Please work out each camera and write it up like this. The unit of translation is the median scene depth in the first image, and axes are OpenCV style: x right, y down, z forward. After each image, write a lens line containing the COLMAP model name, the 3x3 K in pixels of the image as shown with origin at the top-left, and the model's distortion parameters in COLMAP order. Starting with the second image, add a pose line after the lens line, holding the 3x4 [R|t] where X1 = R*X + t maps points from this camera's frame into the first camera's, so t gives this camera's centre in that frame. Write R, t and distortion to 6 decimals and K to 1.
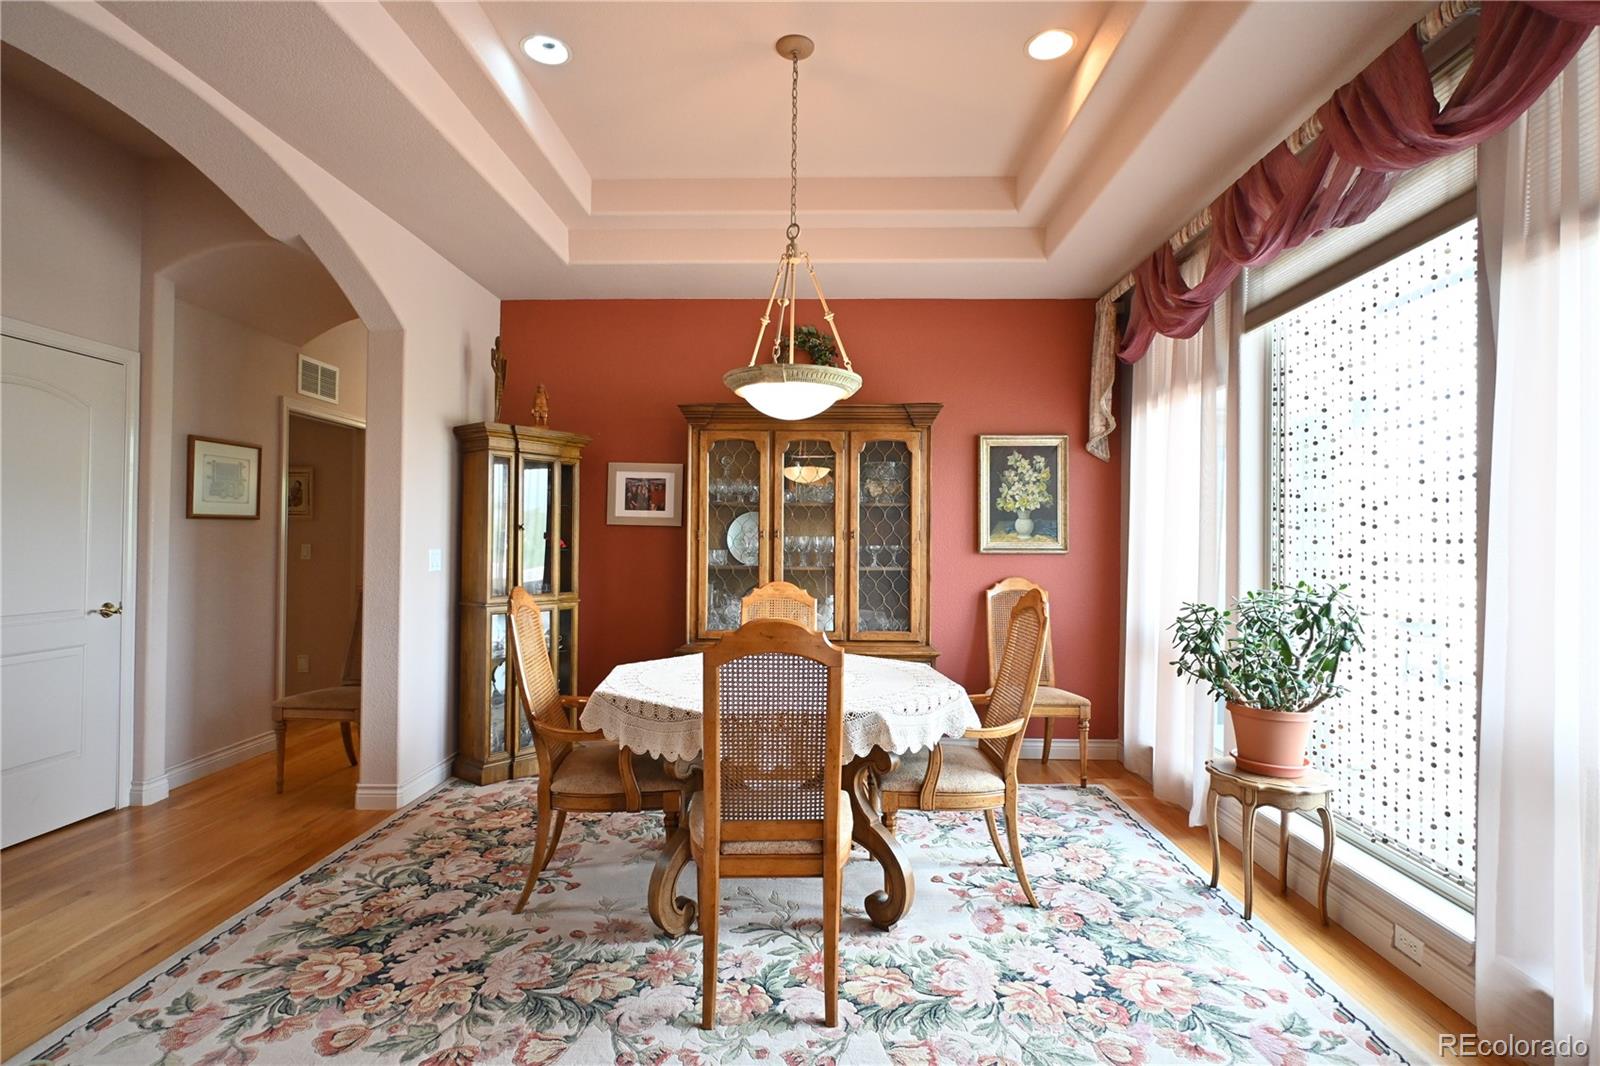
lens RADIAL K [[784.8, 0, 799.7], [0, 784.8, 536.8], [0, 0, 1]] dist [-0.009653, 0.001519]
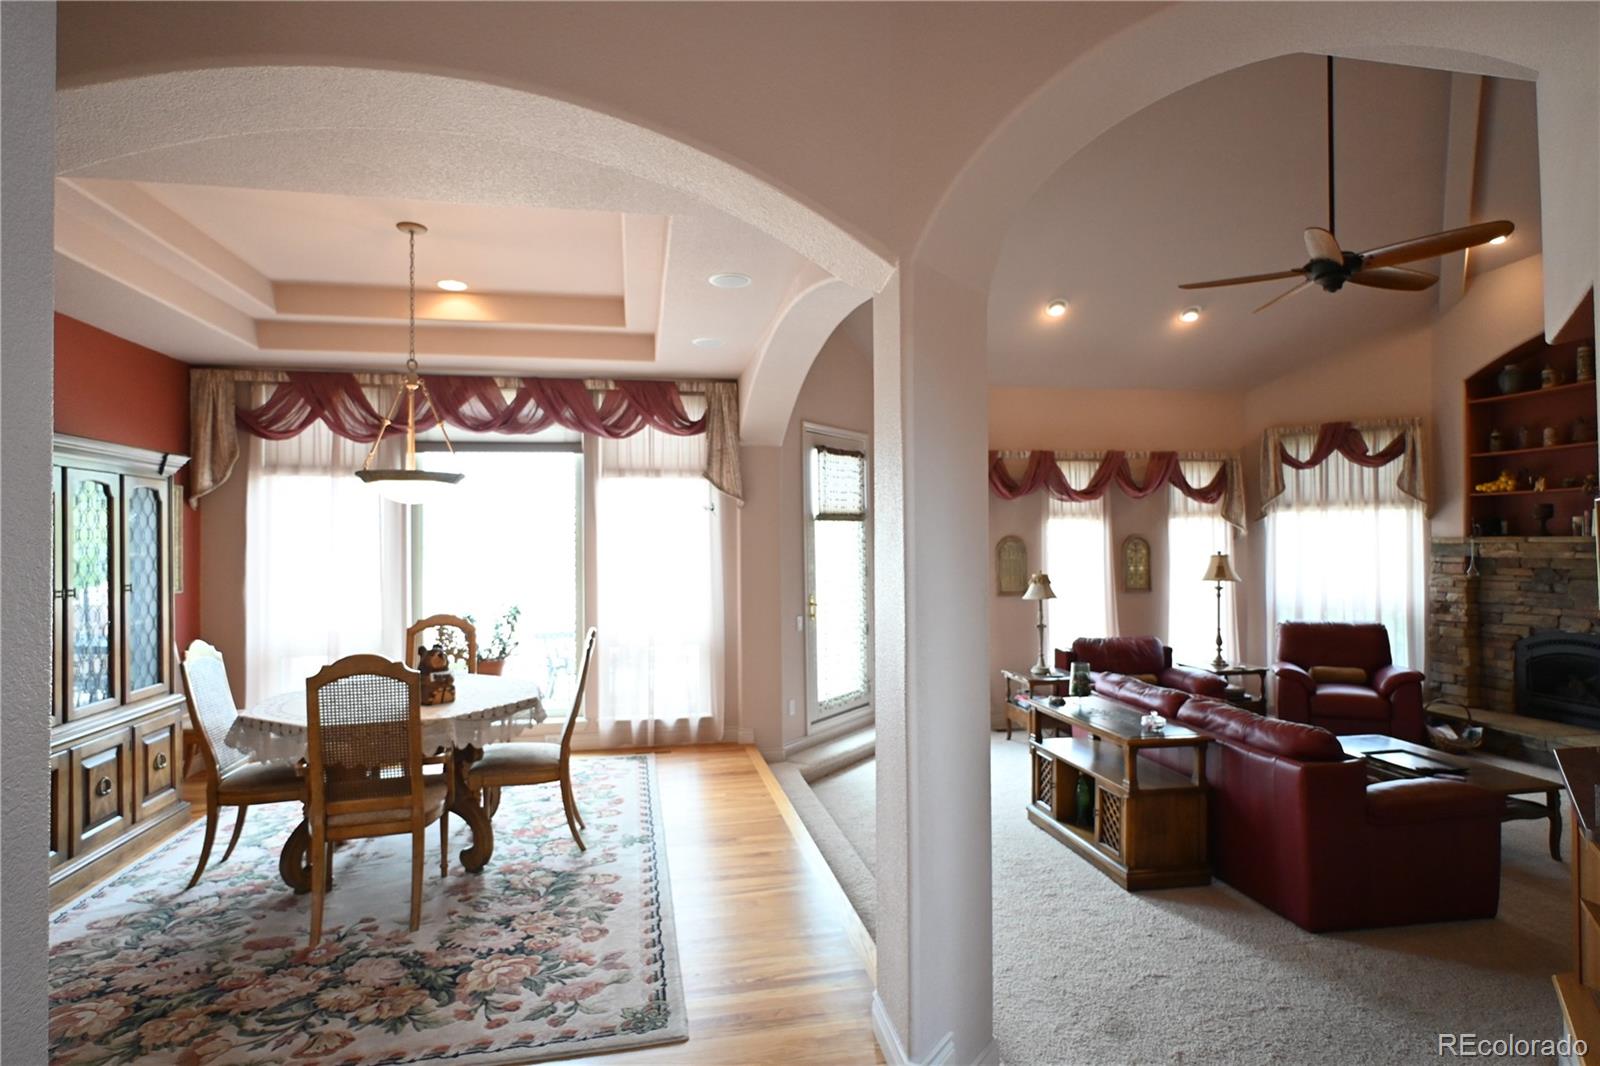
lens RADIAL K [[784.8, 0, 809.0], [0, 784.8, 535.6], [0, 0, 1]] dist [-0.009653, 0.001519]
pose [[-0.210636, -0.007164, 0.977538, -1.930081], [-0.005383, 0.999966, 0.006169, -0.143755], [-0.977550, -0.003963, -0.210668, 0.795420]]
